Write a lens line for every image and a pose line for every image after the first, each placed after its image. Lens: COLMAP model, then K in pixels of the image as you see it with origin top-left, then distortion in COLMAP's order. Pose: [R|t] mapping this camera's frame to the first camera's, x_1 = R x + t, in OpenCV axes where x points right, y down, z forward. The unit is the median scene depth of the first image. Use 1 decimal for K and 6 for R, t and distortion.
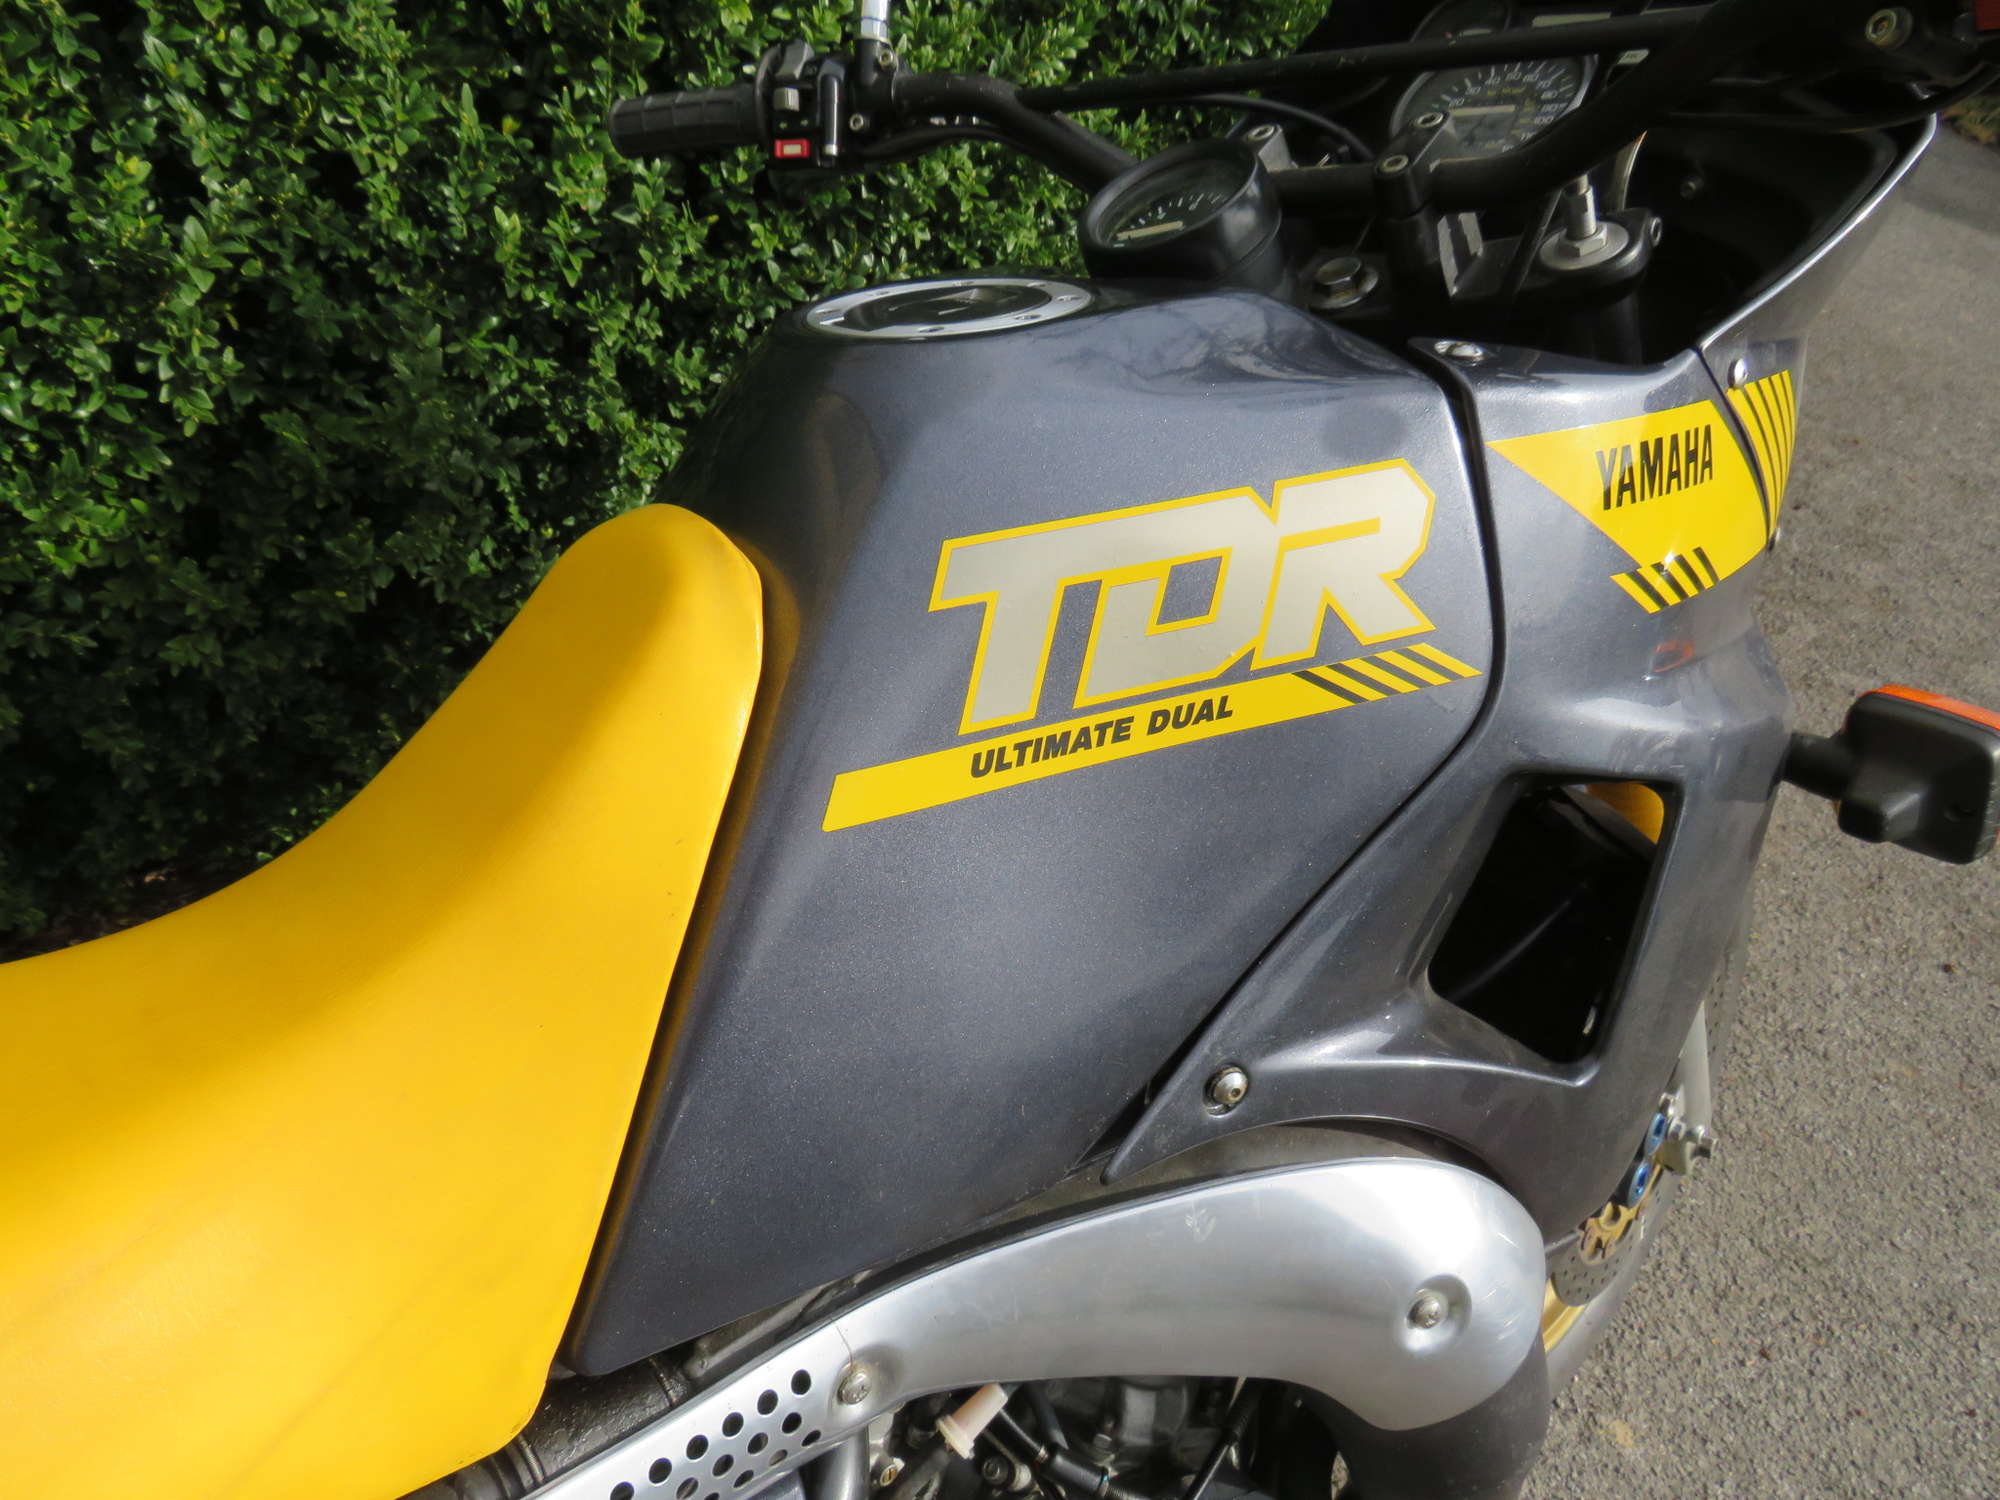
lens RADIAL K [[1406.6, 0, 998.5], [0, 1406.6, 762.3], [0, 0, 1]] dist [-0.026624, 0.000457]
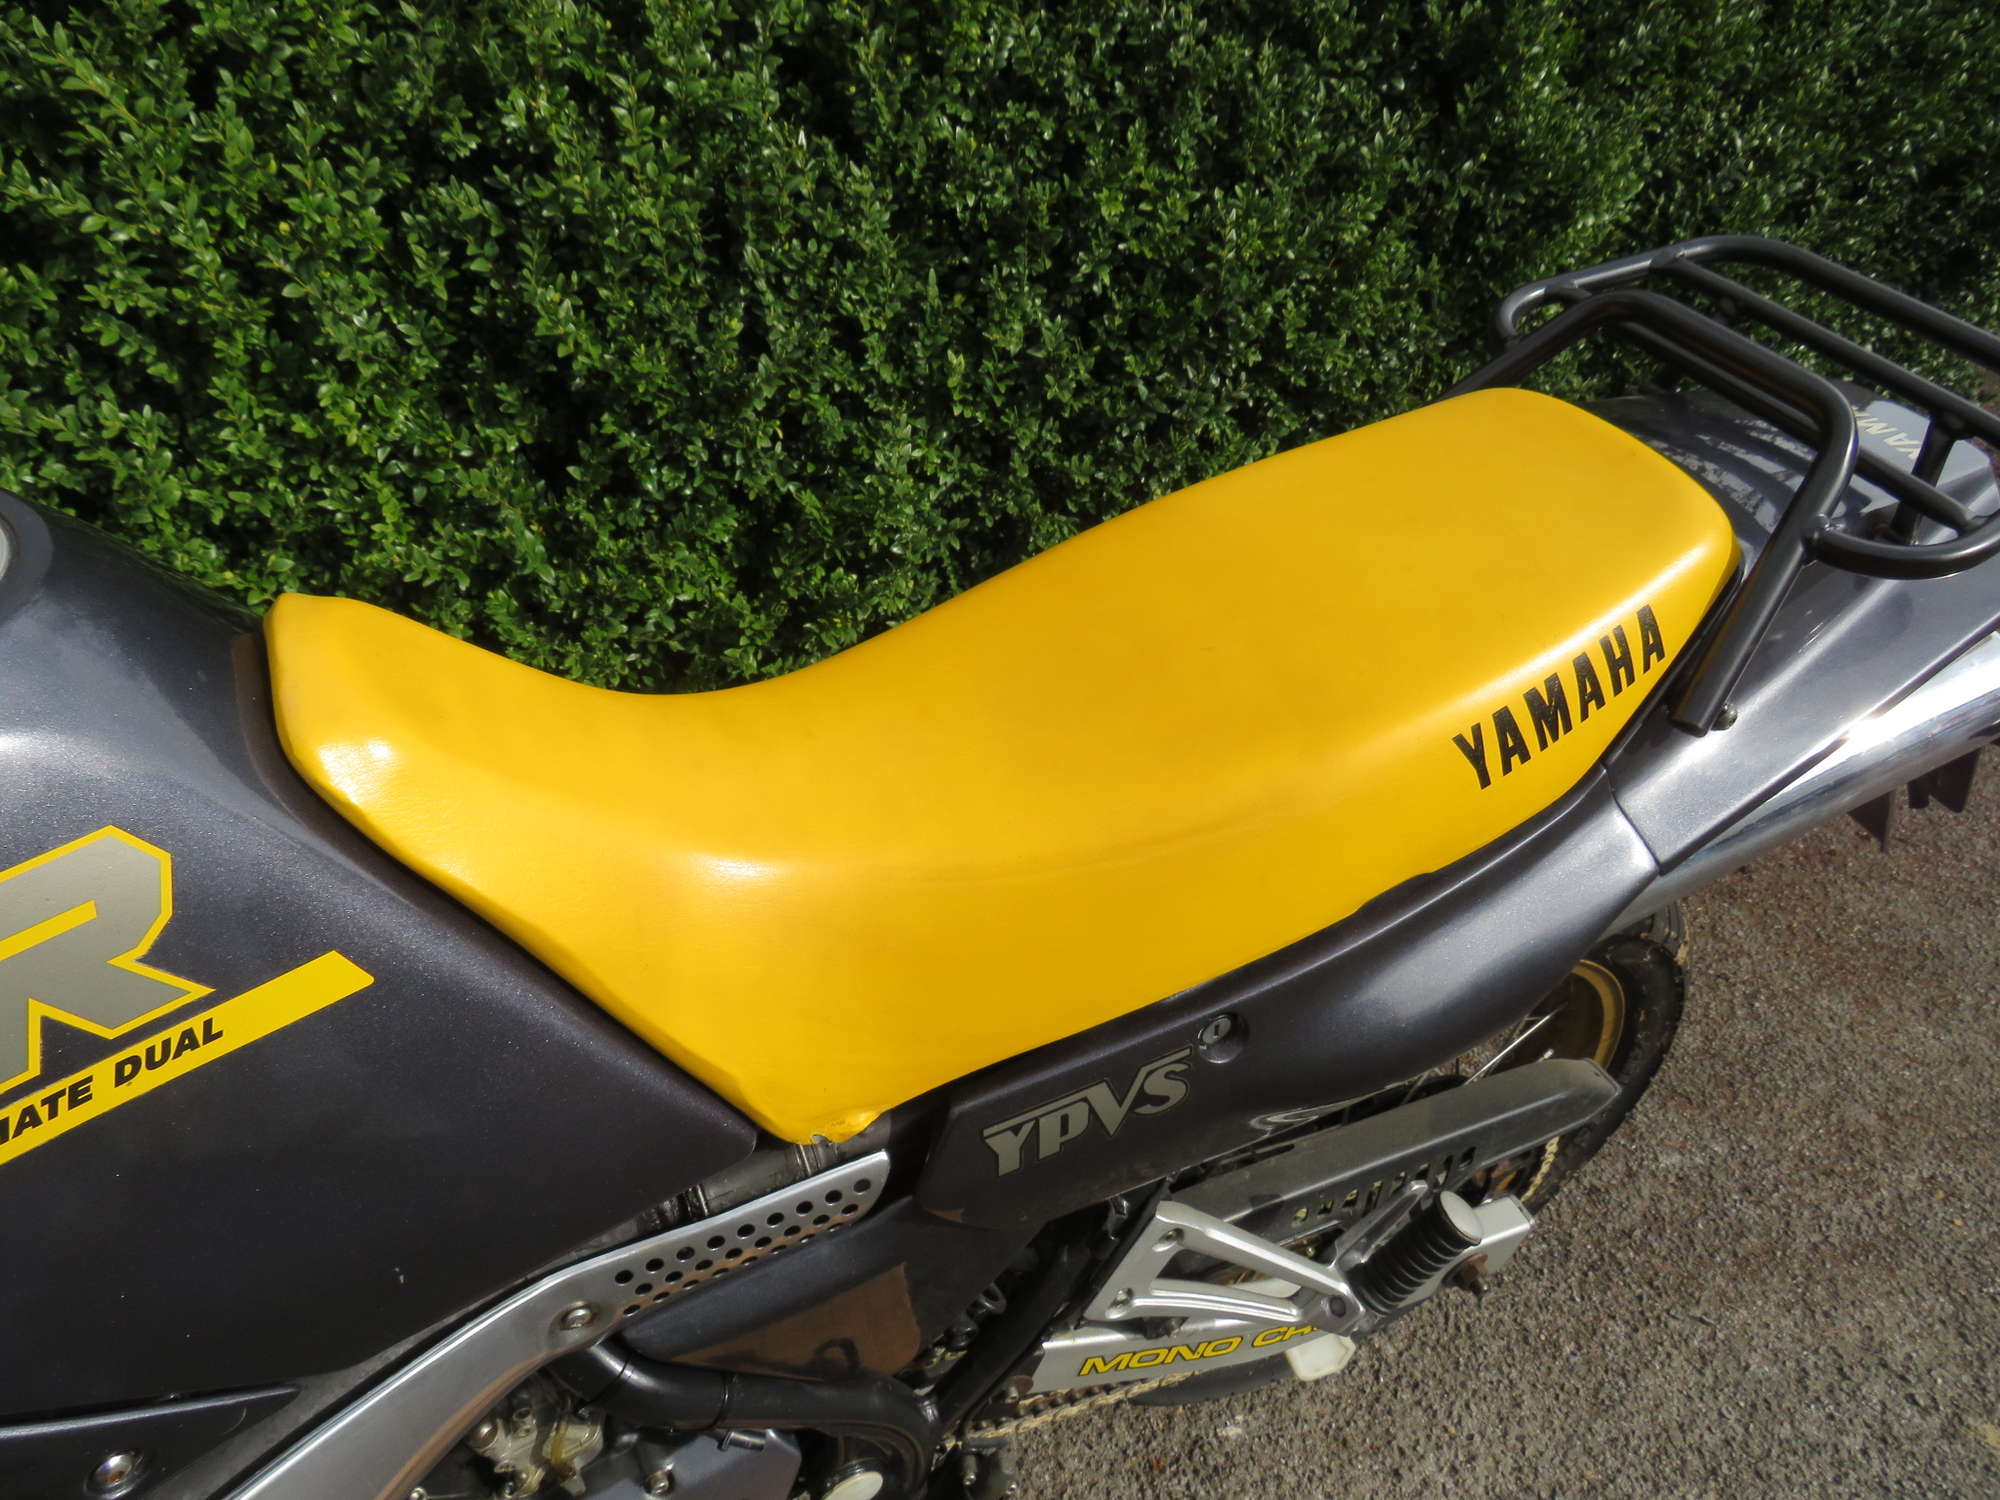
lens RADIAL K [[1406.6, 0, 1003.9], [0, 1406.6, 768.3], [0, 0, 1]] dist [-0.026624, 0.000457]
pose [[0.959307, -0.030130, -0.280753, 0.089957], [-0.022529, 0.982953, -0.182469, 0.290442], [0.281464, 0.181369, 0.942275, -0.274800]]
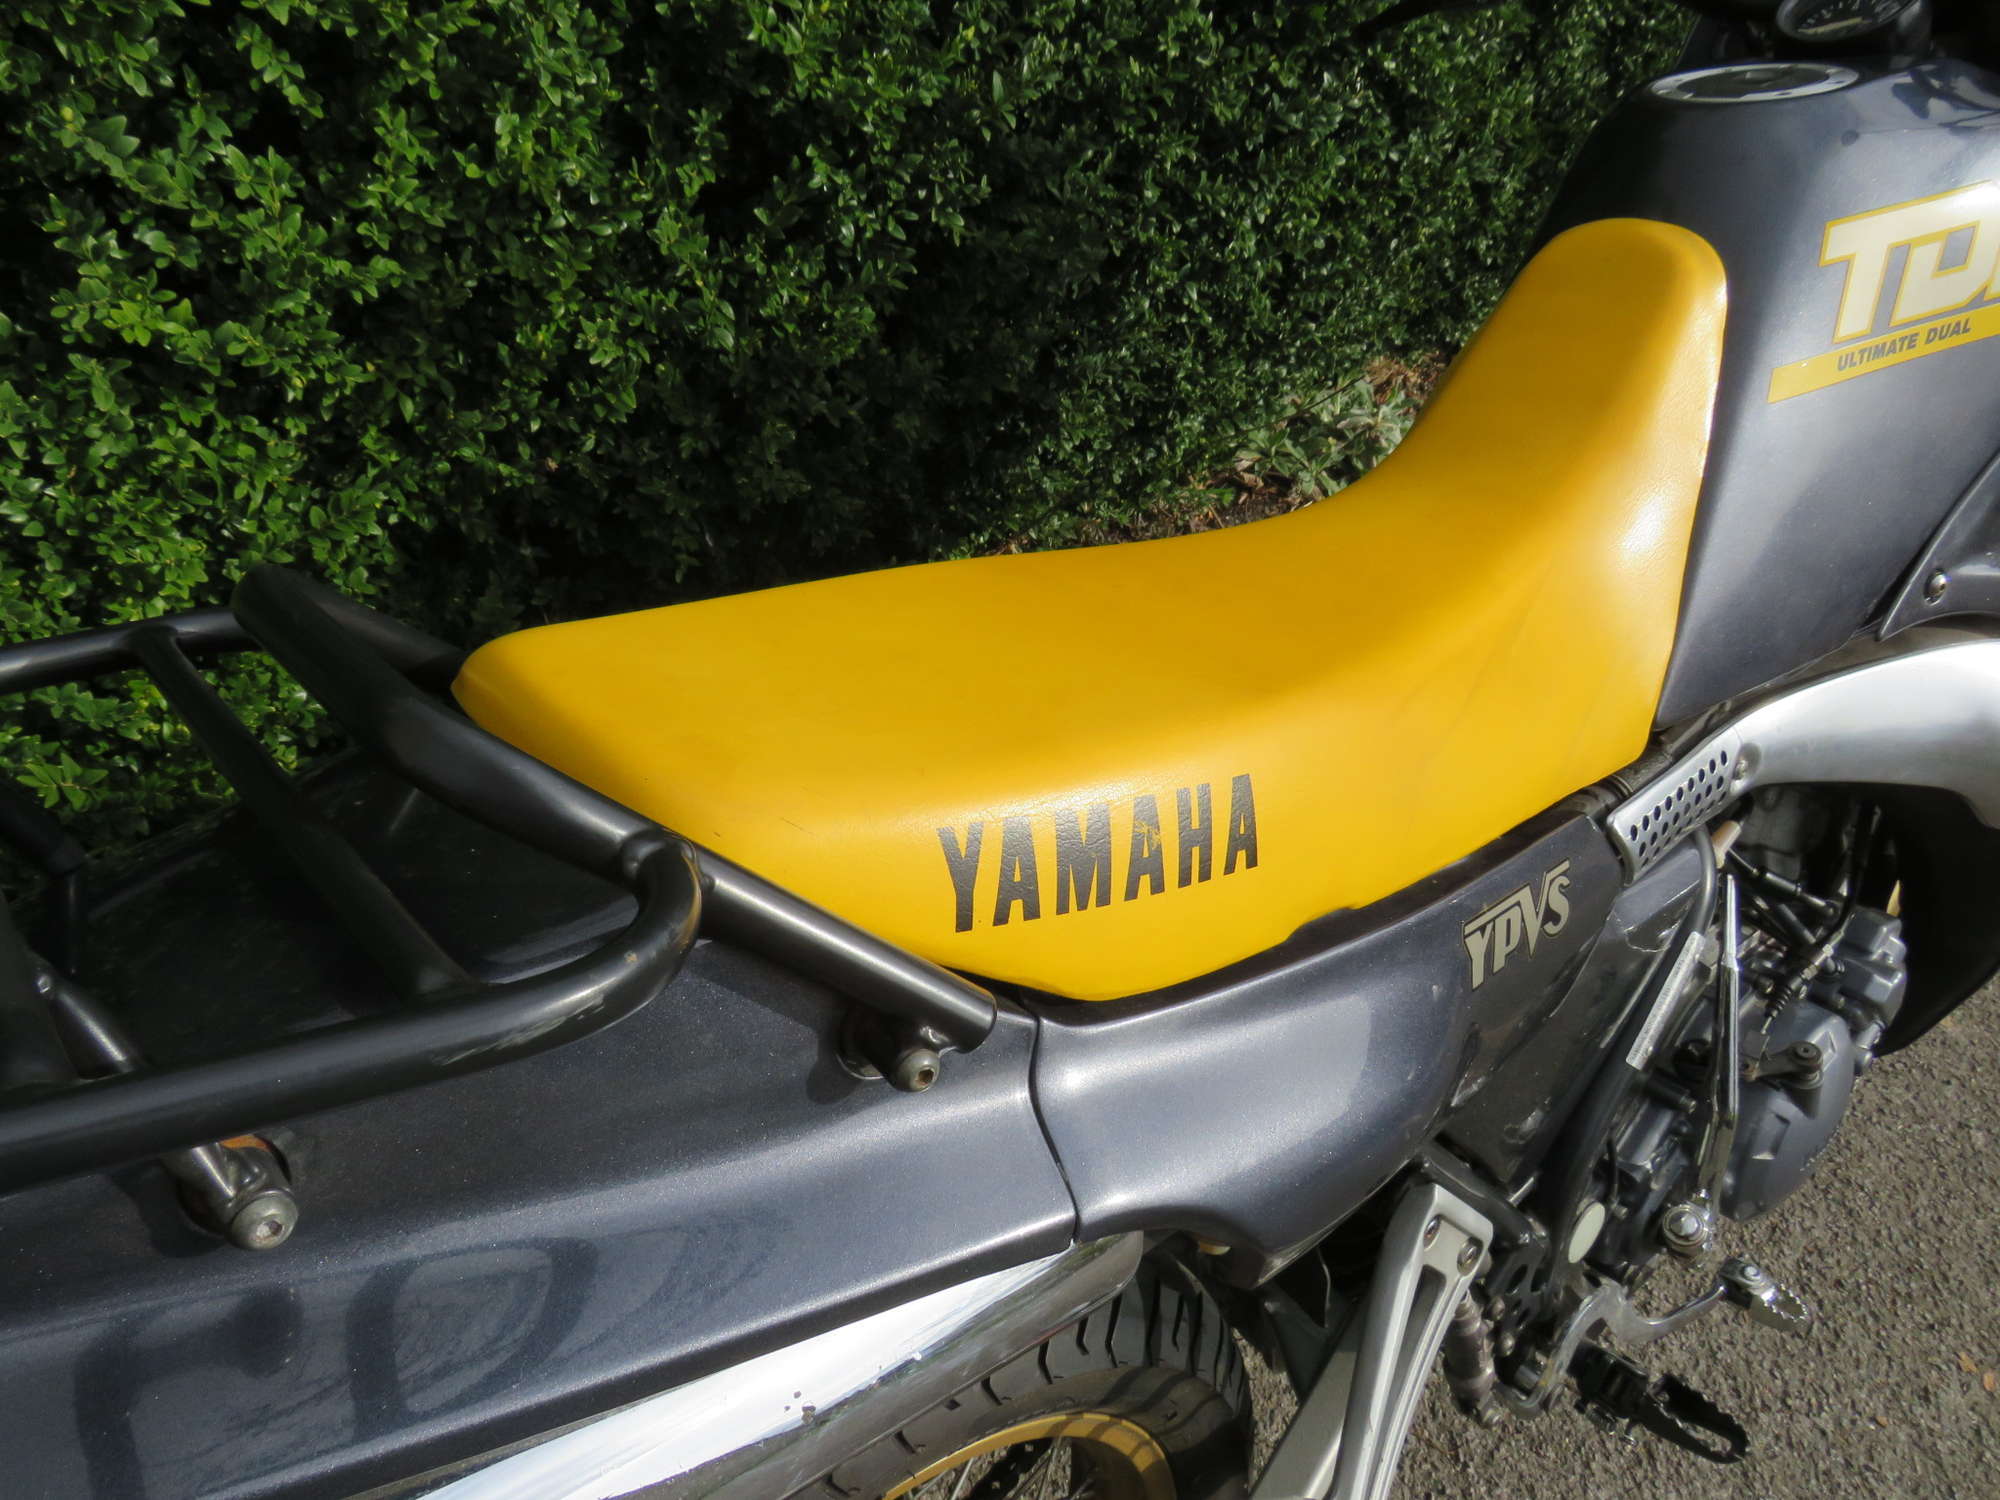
lens RADIAL K [[1406.6, 0, 979.8], [0, 1406.6, 750.1], [0, 0, 1]] dist [-0.026624, 0.000457]
pose [[0.997751, -0.060873, -0.028056, -0.489959], [0.062787, 0.995330, 0.073328, 0.132283], [0.023461, -0.074924, 0.996913, -0.327041]]
